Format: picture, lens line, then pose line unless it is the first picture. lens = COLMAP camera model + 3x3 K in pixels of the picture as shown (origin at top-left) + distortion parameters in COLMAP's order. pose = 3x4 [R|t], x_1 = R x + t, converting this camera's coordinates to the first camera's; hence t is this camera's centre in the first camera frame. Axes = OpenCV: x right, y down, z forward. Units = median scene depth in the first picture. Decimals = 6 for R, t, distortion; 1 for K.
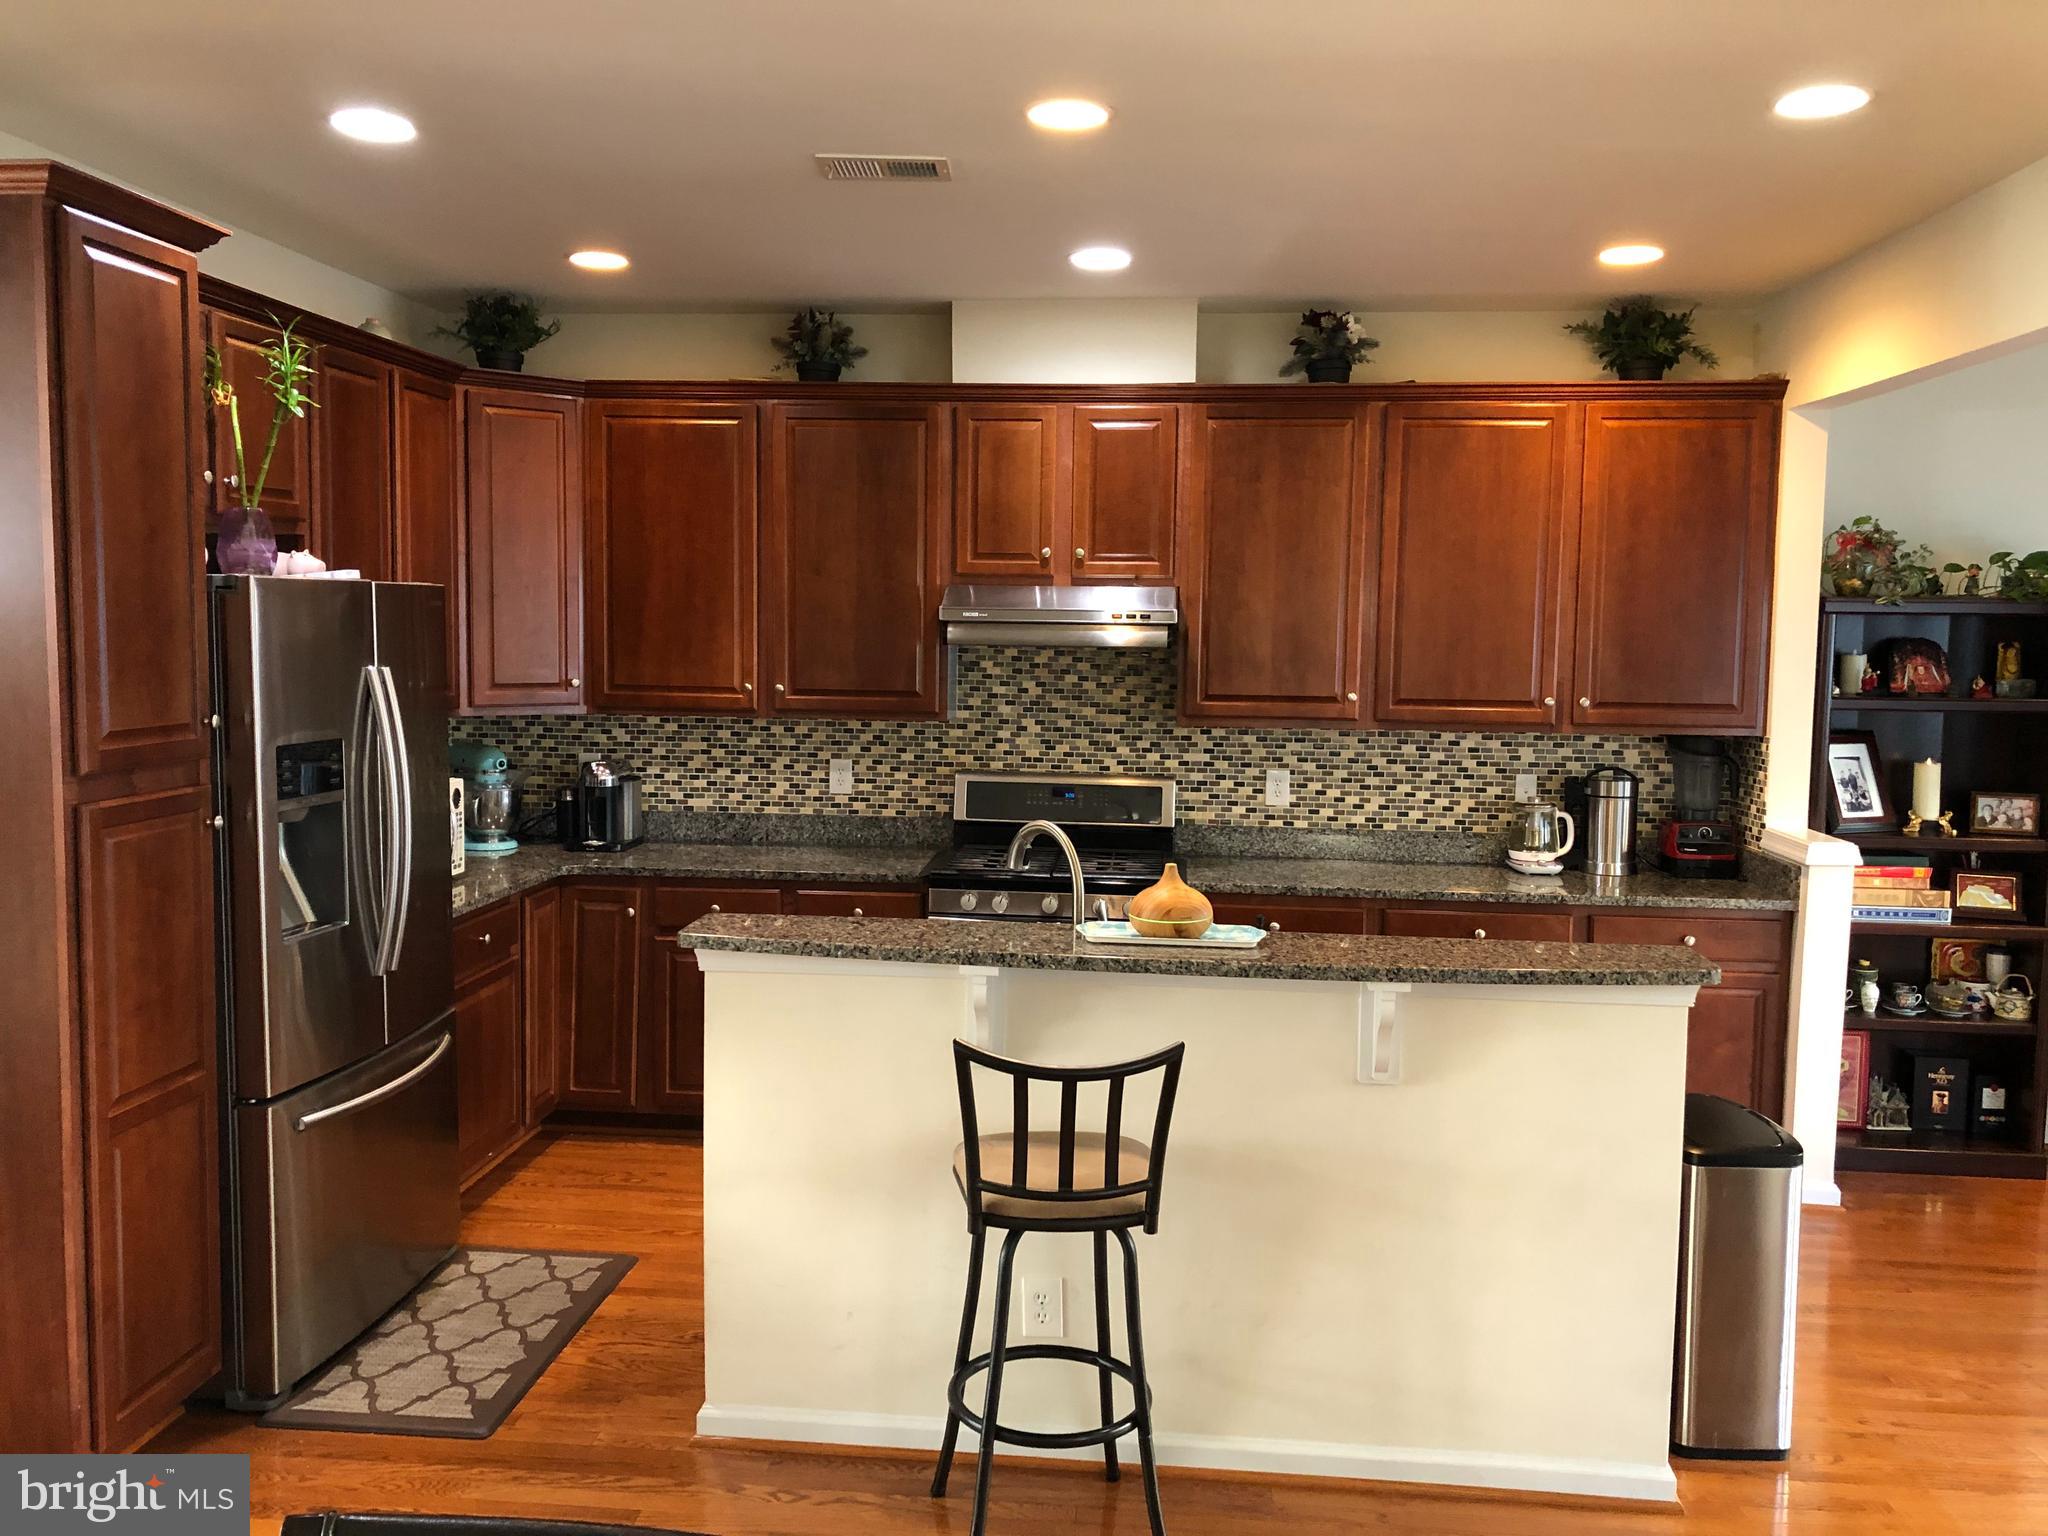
lens RADIAL K [[1704.2, 0, 1024.0], [0, 1704.2, 768.0], [0, 0, 1]] dist [0.129732, -0.265399]
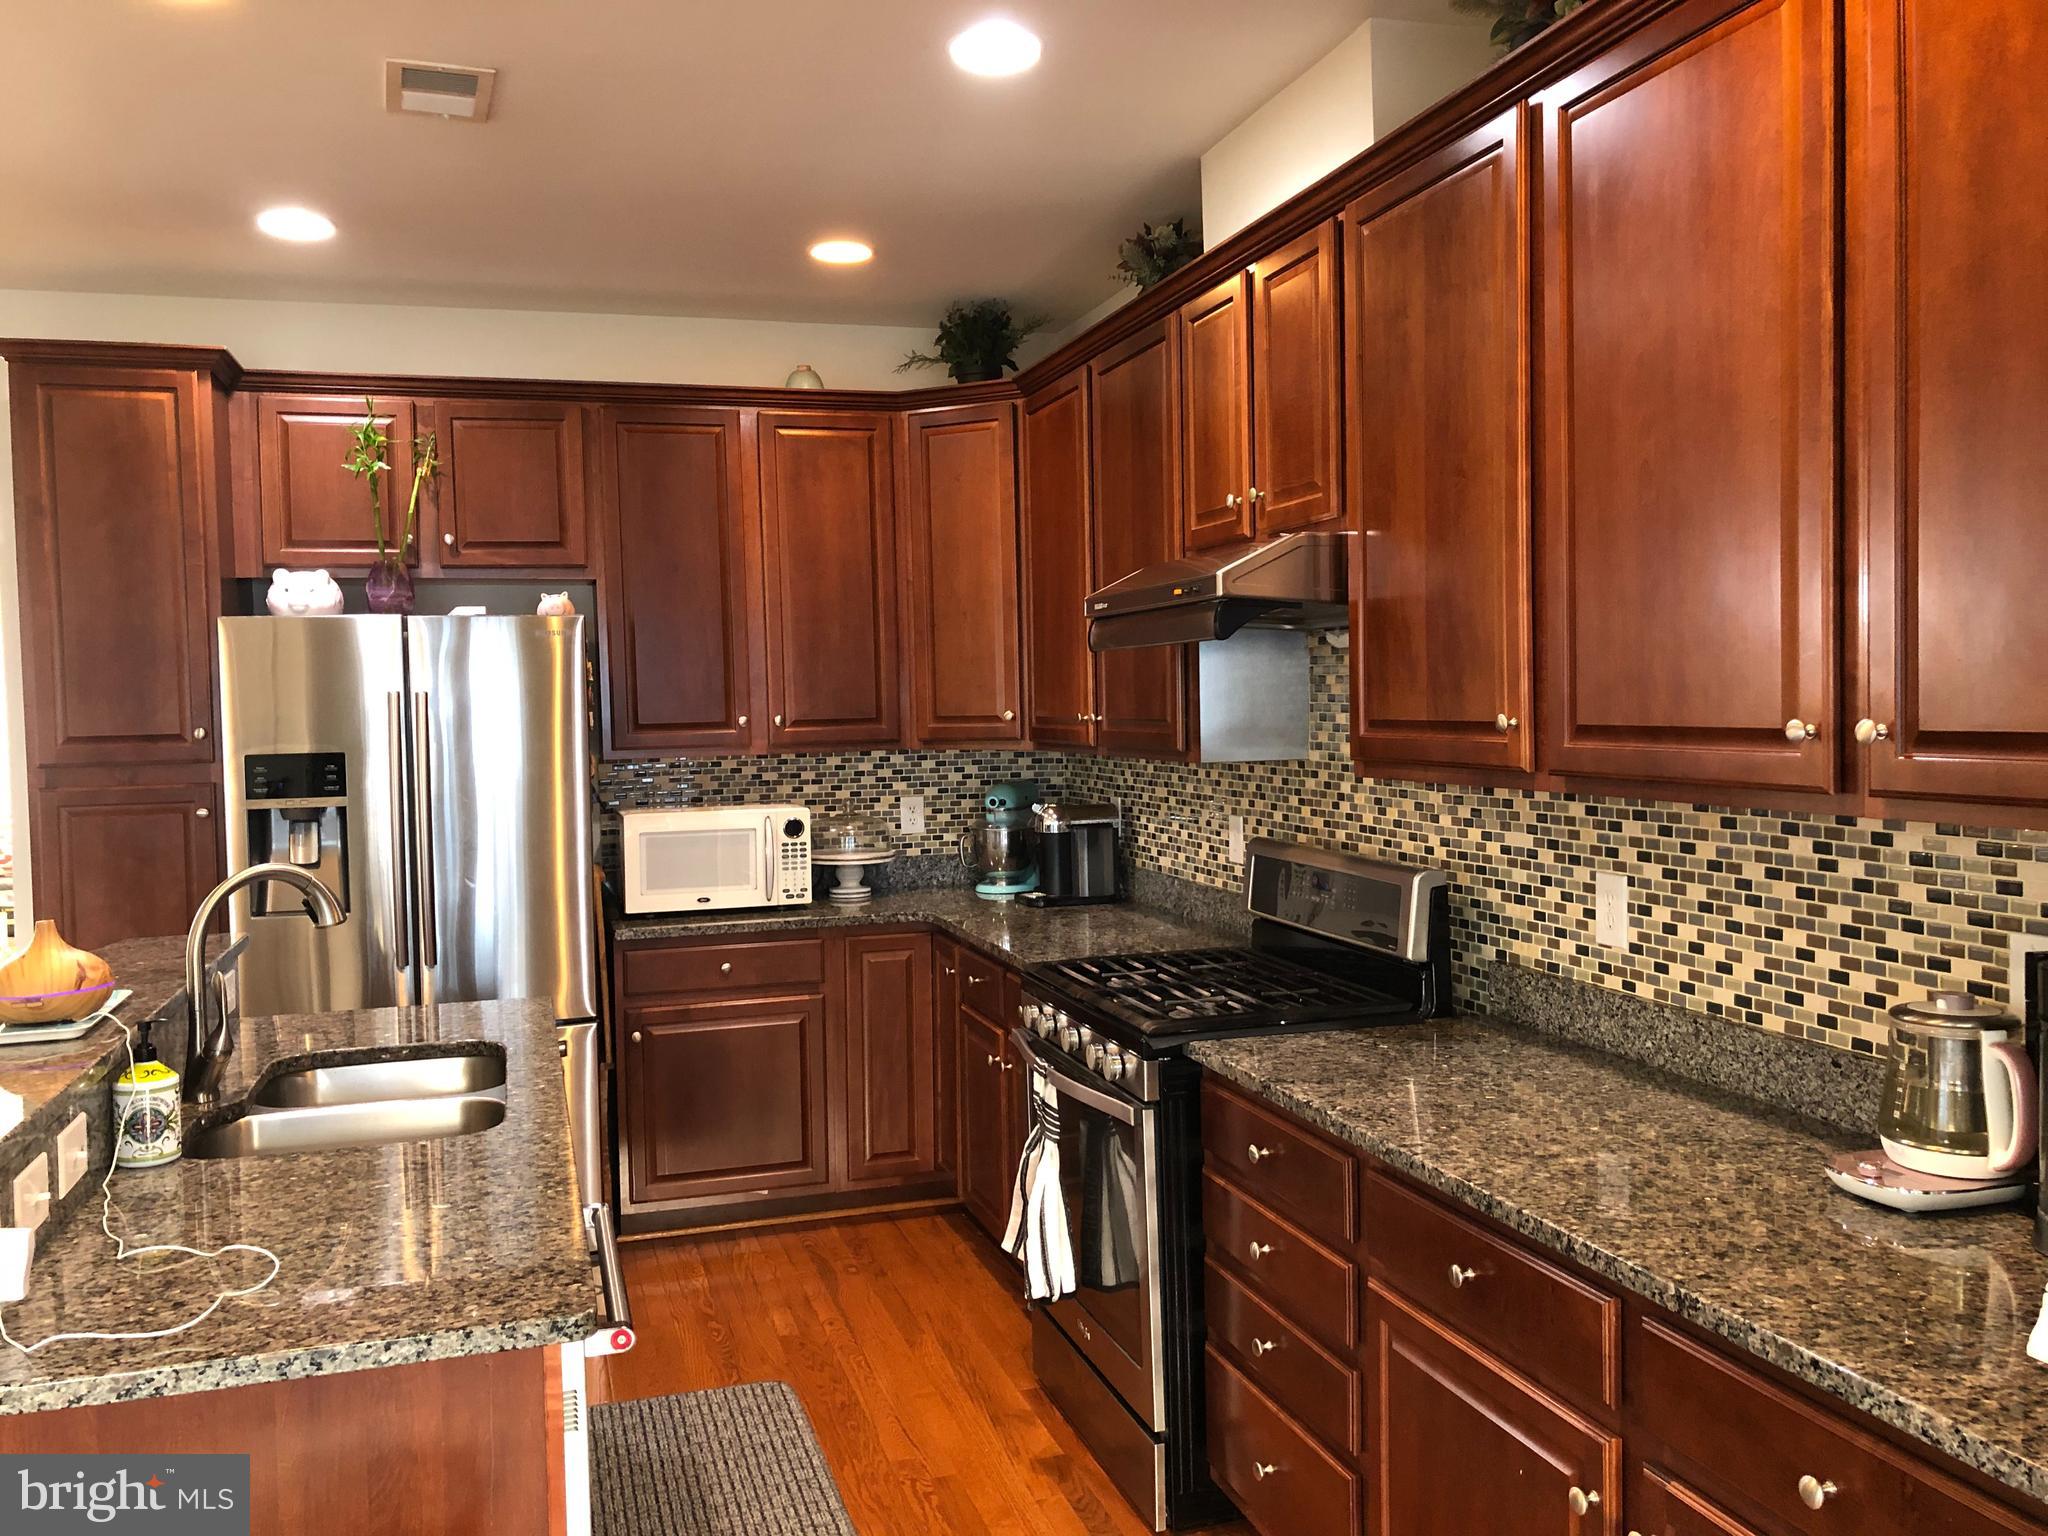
lens RADIAL K [[1704.2, 0, 1024.0], [0, 1704.2, 768.0], [0, 0, 1]] dist [0.129732, -0.265399]
pose [[0.359658, 0.016945, -0.932930, 0.554253], [-0.055691, 0.998443, -0.003335, -0.018510], [0.931421, 0.053155, 0.360042, 0.660121]]
